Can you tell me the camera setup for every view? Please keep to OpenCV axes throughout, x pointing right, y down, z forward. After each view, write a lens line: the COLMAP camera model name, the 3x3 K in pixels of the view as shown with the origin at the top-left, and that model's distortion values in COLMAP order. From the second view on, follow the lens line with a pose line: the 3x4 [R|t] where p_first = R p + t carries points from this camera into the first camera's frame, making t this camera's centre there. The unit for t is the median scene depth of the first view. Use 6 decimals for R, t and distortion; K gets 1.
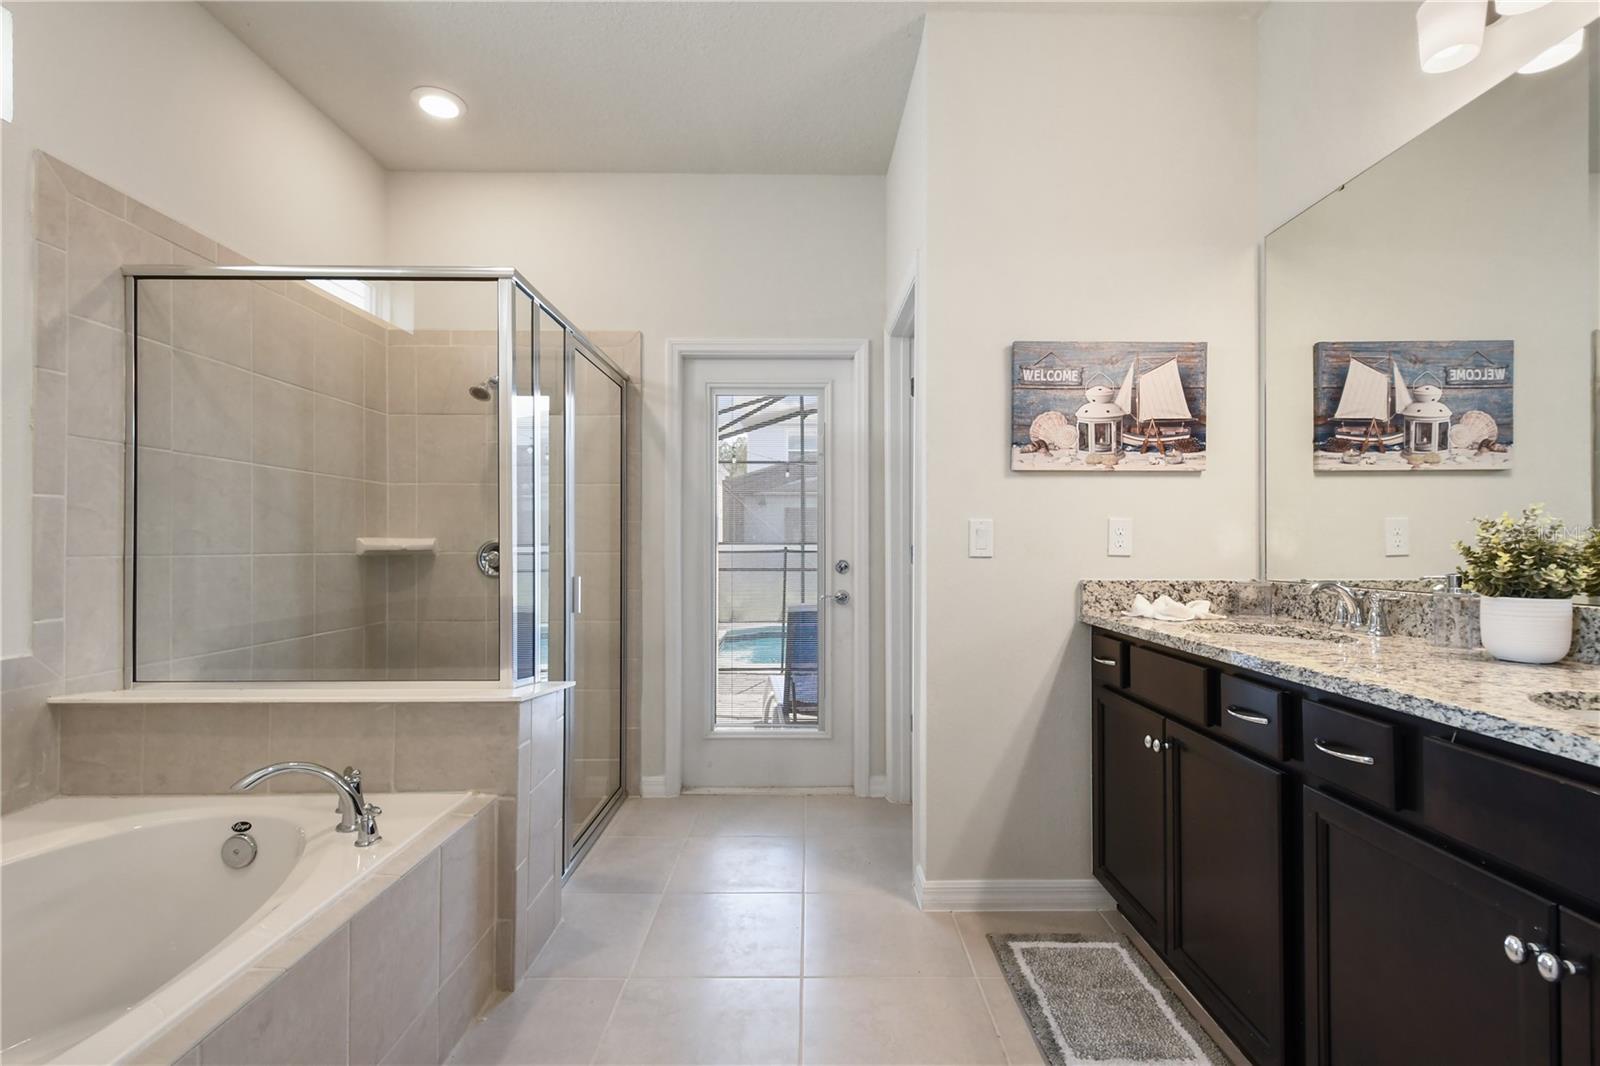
lens RADIAL K [[706.1, 0, 803.7], [0, 706.1, 549.4], [0, 0, 1]] dist [0.001743, 0.000122]
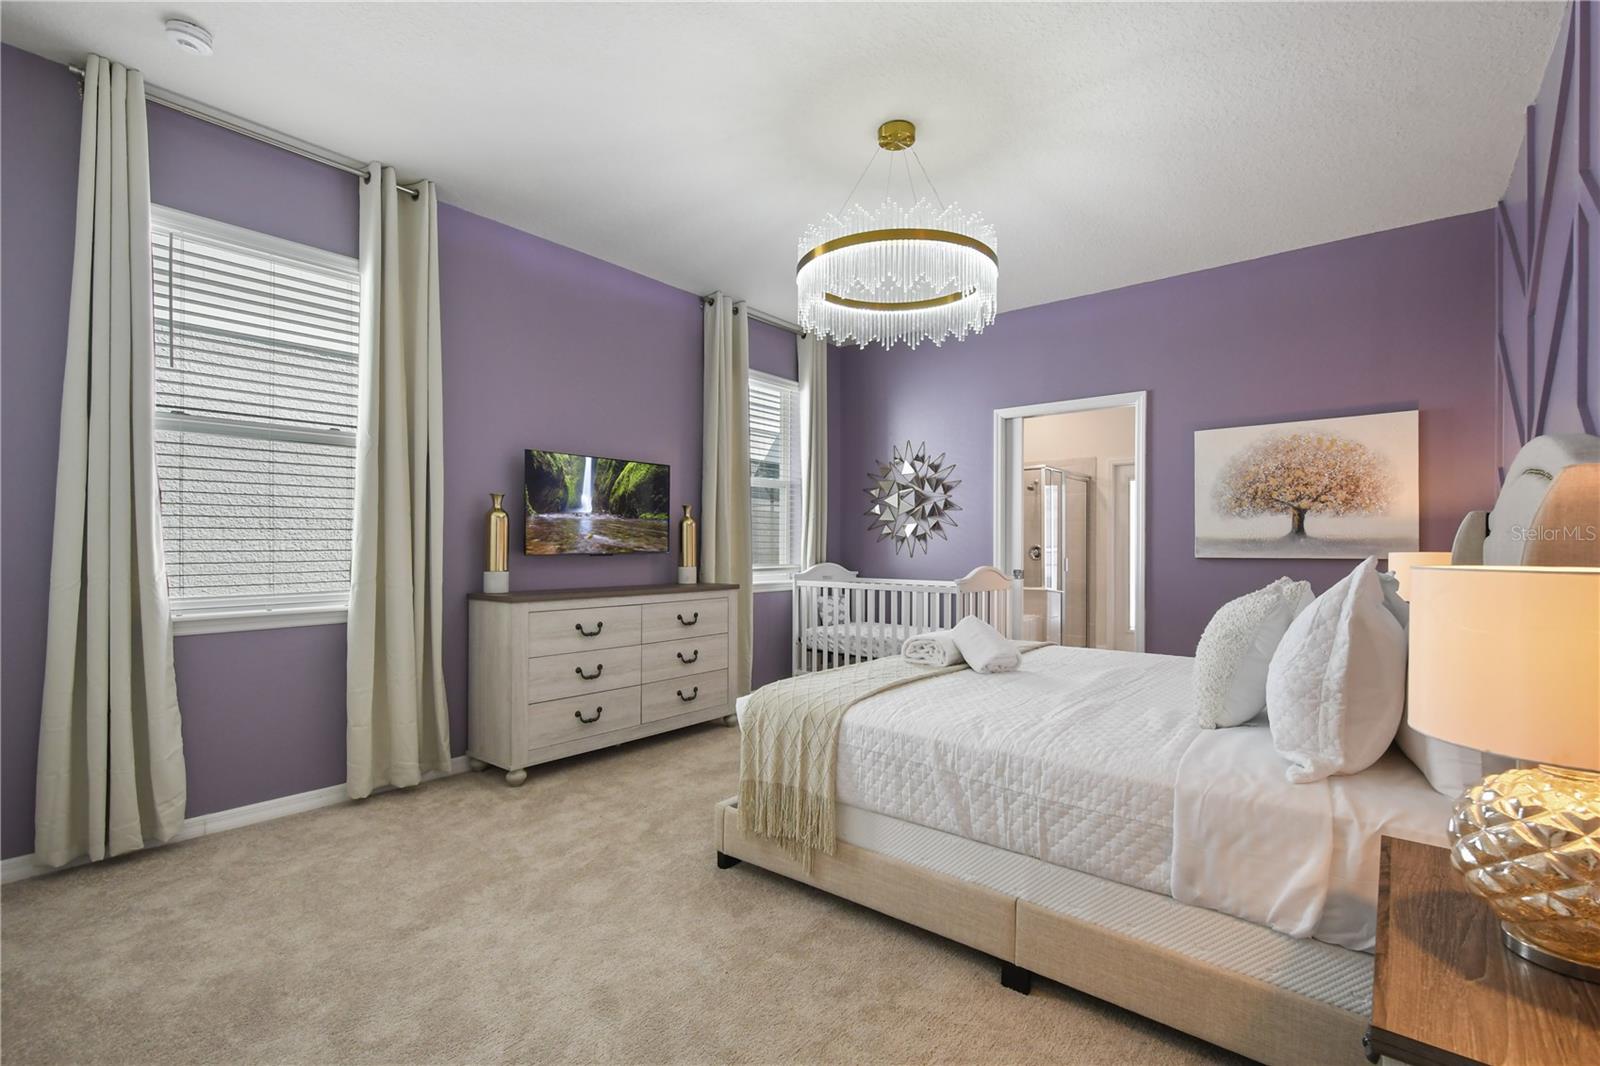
lens RADIAL K [[706.1, 0, 803.7], [0, 706.1, 549.4], [0, 0, 1]] dist [0.001743, 0.000122]
pose [[0.765730, 0.001048, -0.643161, 0.787667], [-0.003093, 0.999993, -0.002053, 0.015341], [0.643154, 0.003561, 0.765728, -2.097782]]
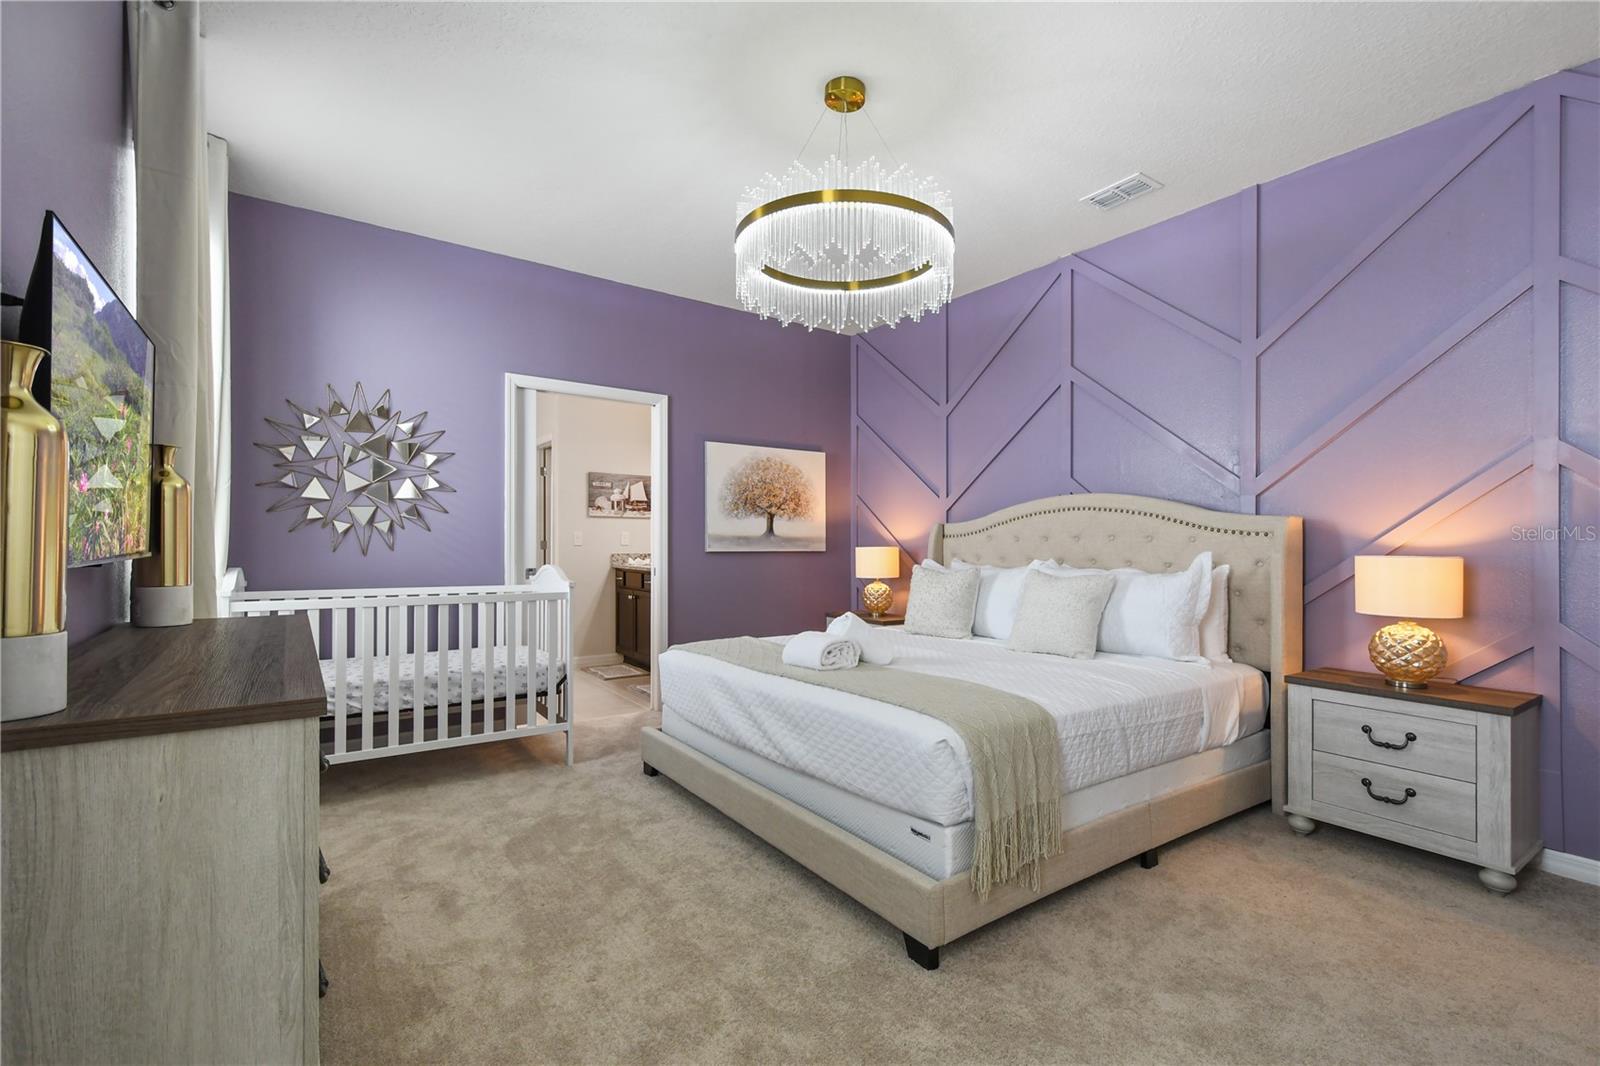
lens RADIAL K [[706.1, 0, 803.7], [0, 706.1, 549.4], [0, 0, 1]] dist [0.001743, 0.000122]
pose [[0.822393, -0.002685, 0.568914, -0.641591], [-0.000498, 0.999985, 0.005440, 0.010962], [-0.568920, -0.004757, 0.822379, -1.921386]]
